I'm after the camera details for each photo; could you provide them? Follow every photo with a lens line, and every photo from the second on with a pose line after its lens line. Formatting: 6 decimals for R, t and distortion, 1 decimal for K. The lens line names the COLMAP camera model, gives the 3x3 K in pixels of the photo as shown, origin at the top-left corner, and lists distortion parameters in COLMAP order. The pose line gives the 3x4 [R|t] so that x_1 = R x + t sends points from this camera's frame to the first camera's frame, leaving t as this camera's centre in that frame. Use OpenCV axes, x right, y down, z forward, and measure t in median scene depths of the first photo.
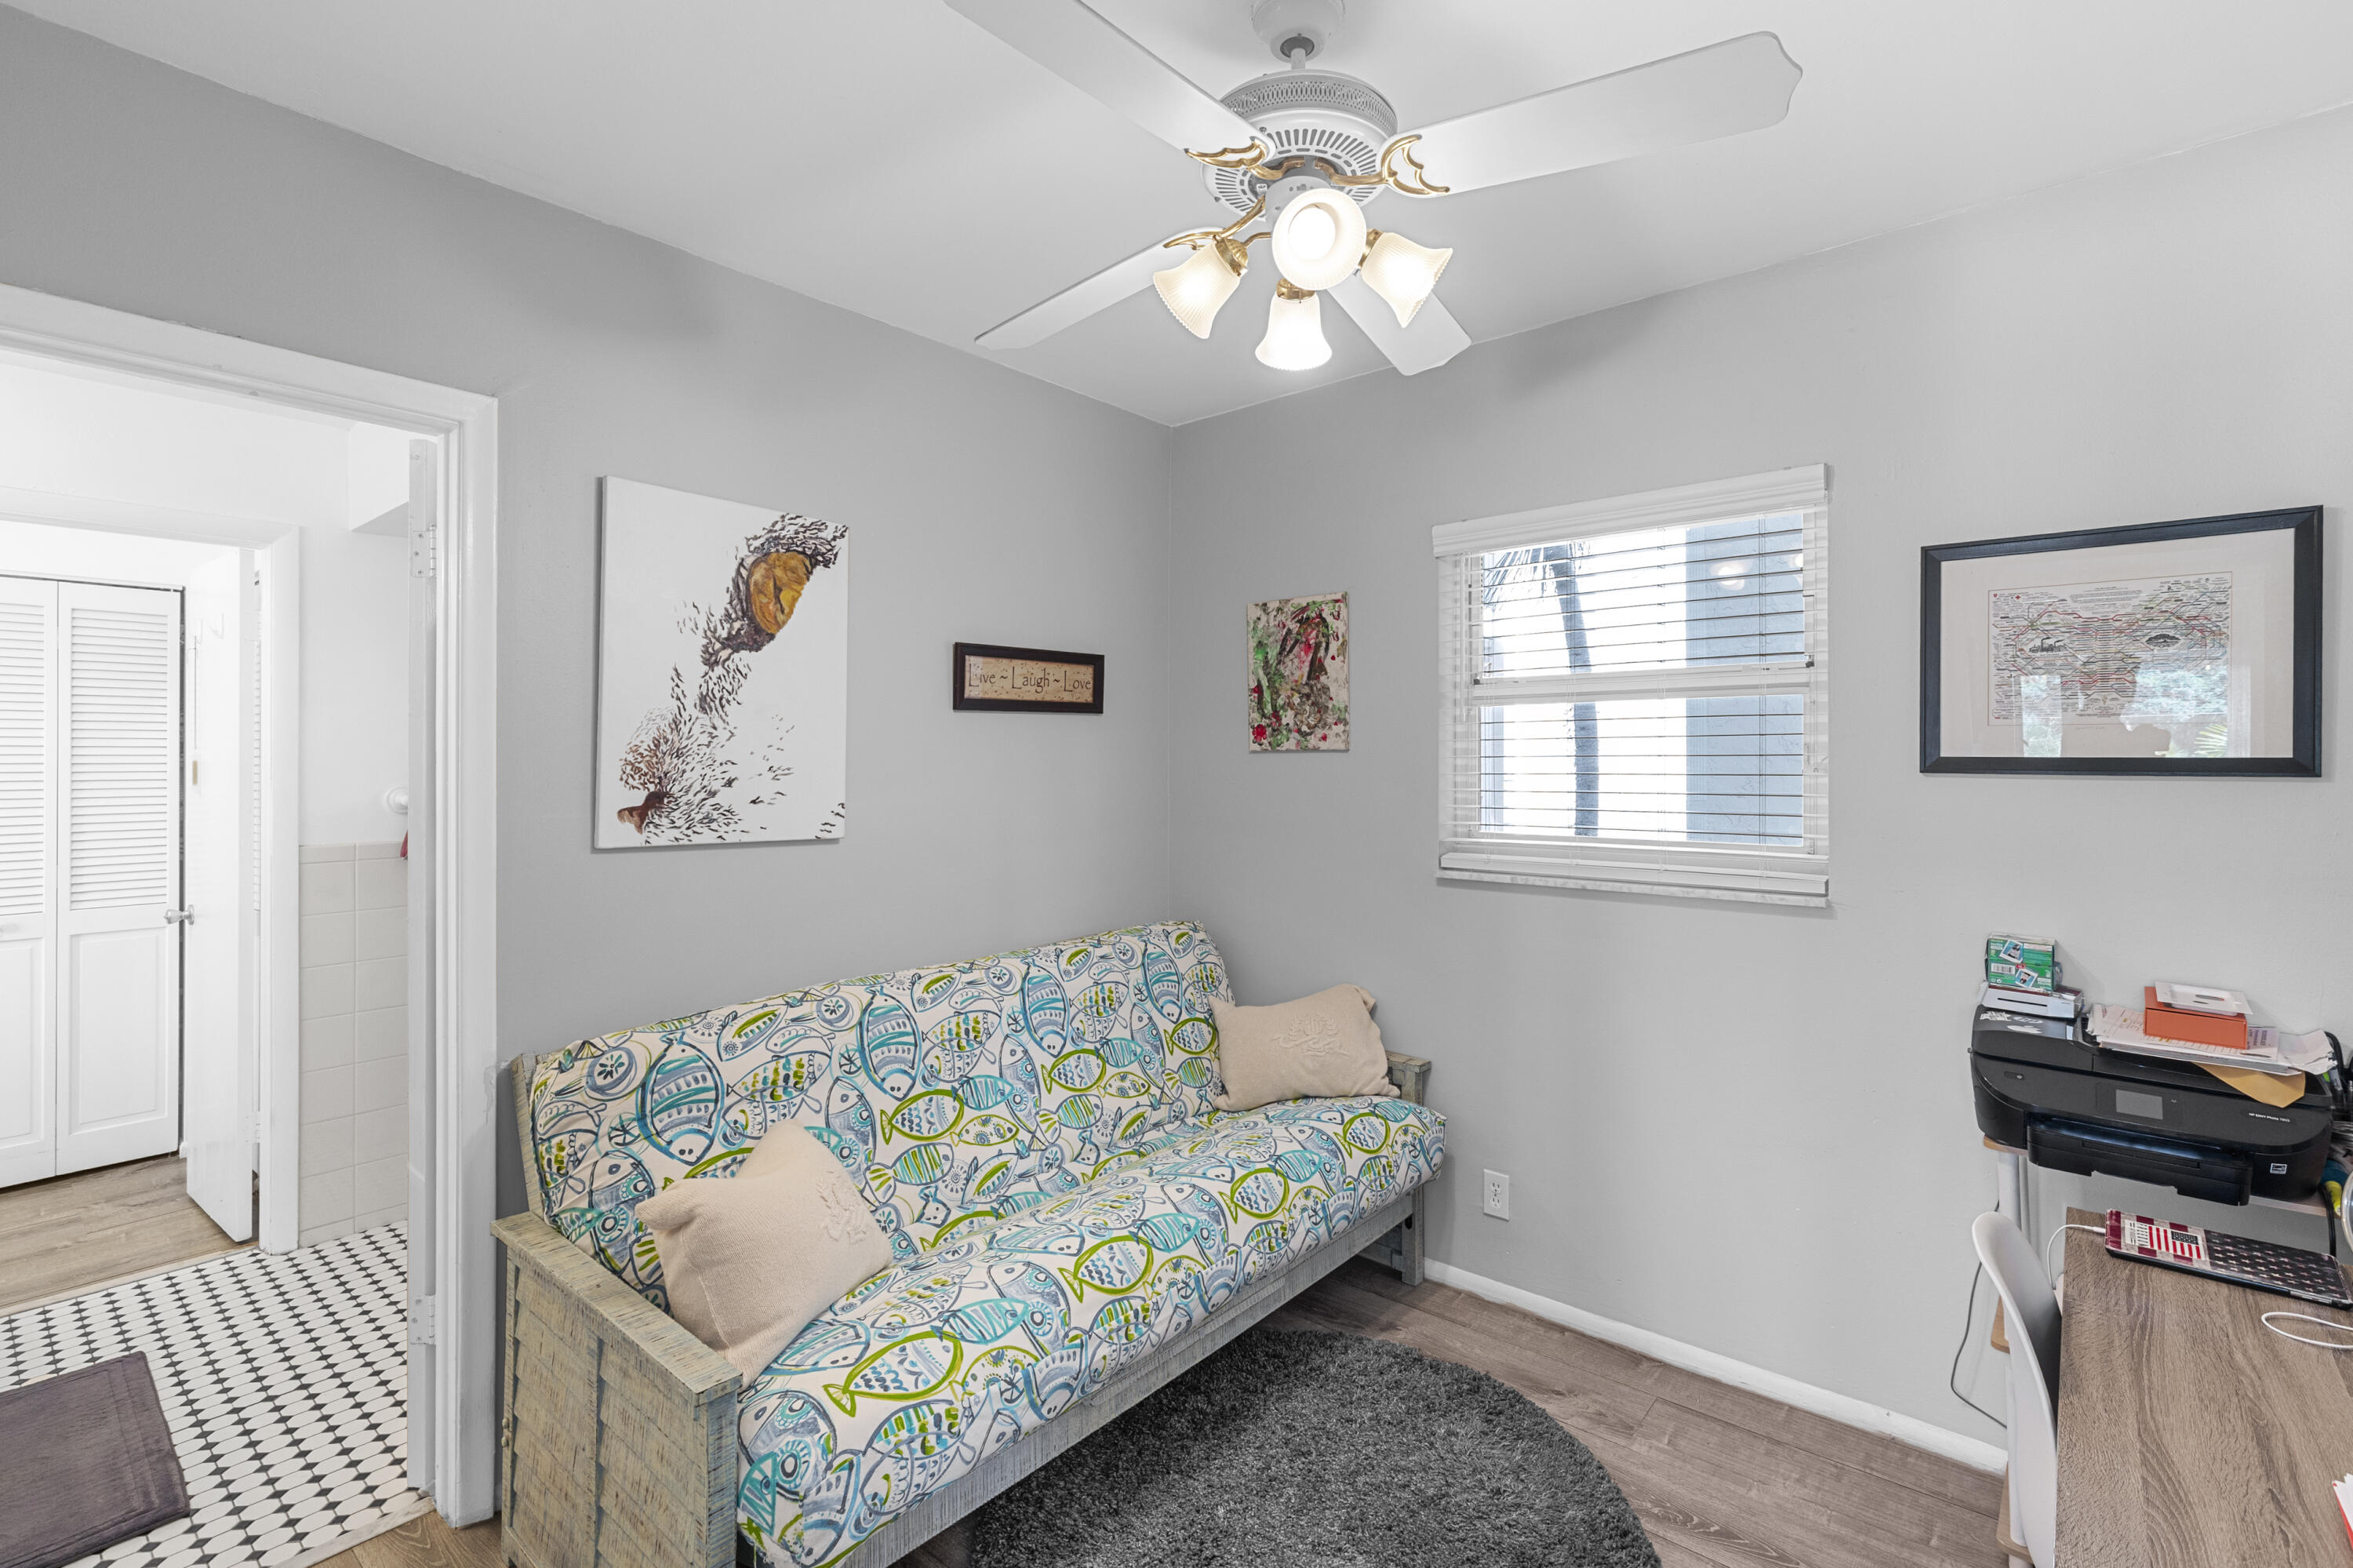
lens RADIAL K [[1056.5, 0, 1185.2], [0, 1056.5, 766.2], [0, 0, 1]] dist [0.001230, -0.000136]
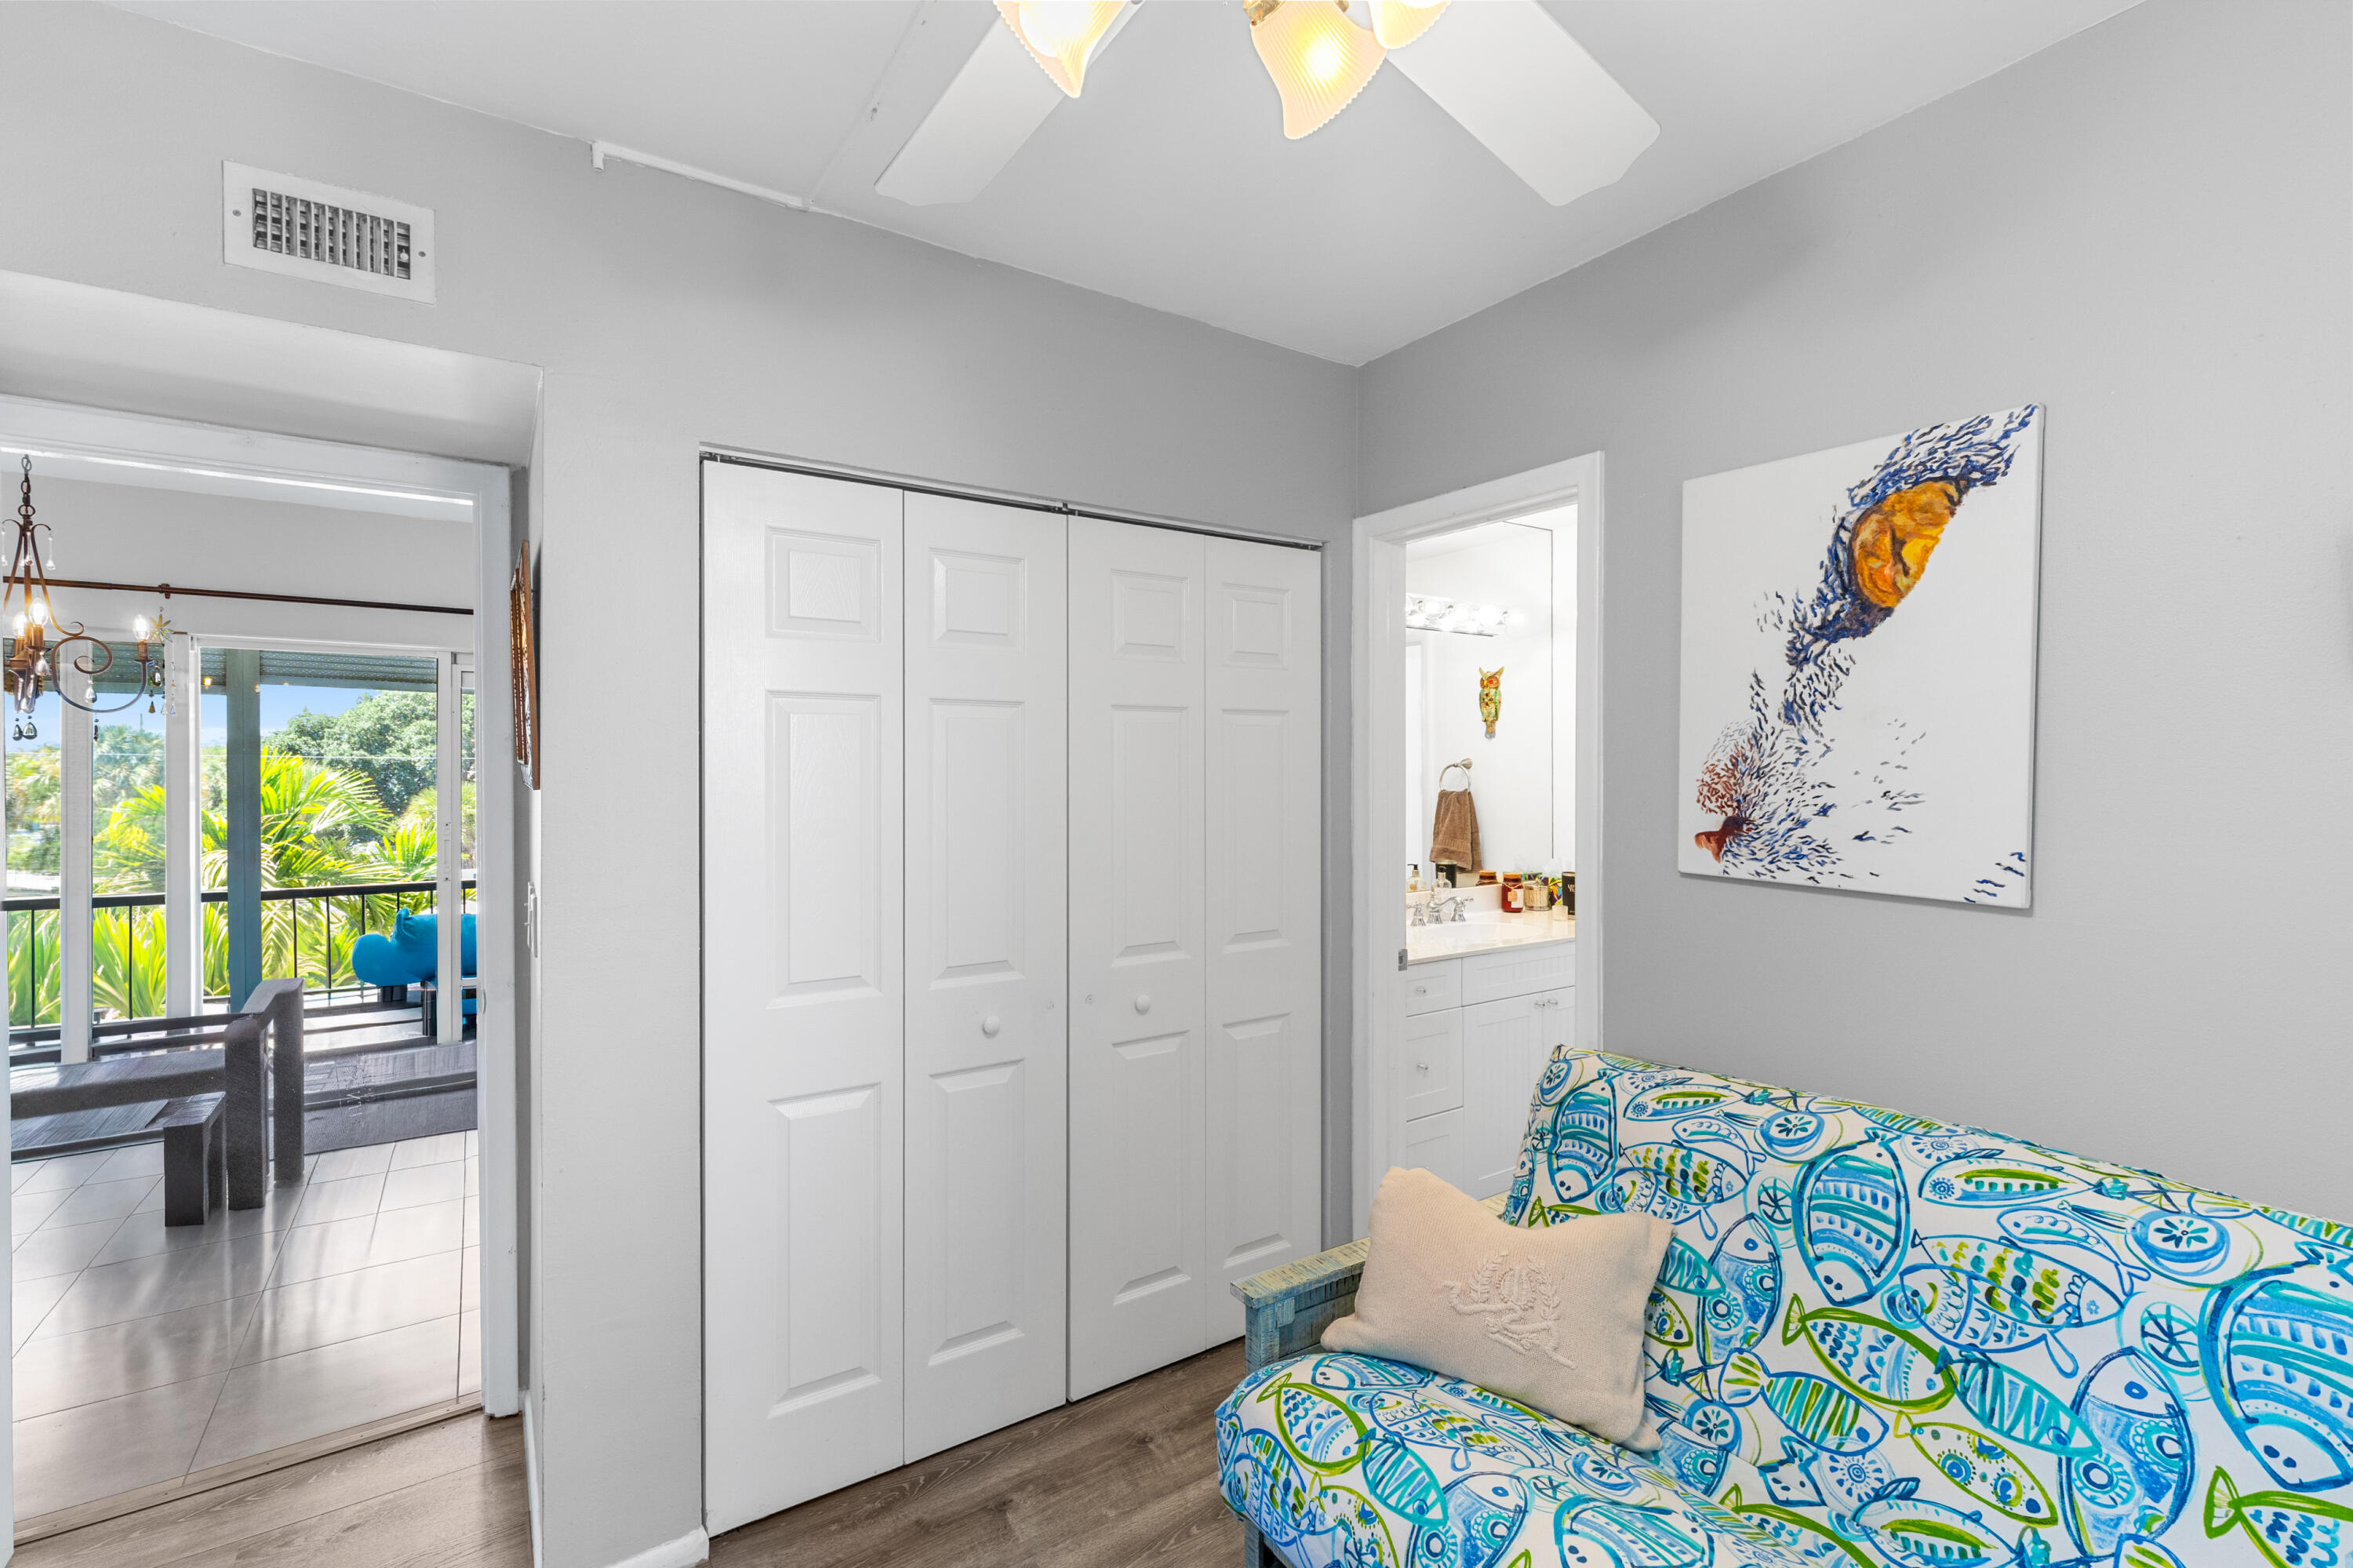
lens RADIAL K [[1056.5, 0, 1189.1], [0, 1056.5, 779.5], [0, 0, 1]] dist [0.001230, -0.000136]
pose [[-0.272930, 0.012878, -0.961948, 0.455233], [-0.002572, 0.999897, 0.014116, -0.017501], [0.962031, 0.006327, -0.272868, 0.768975]]
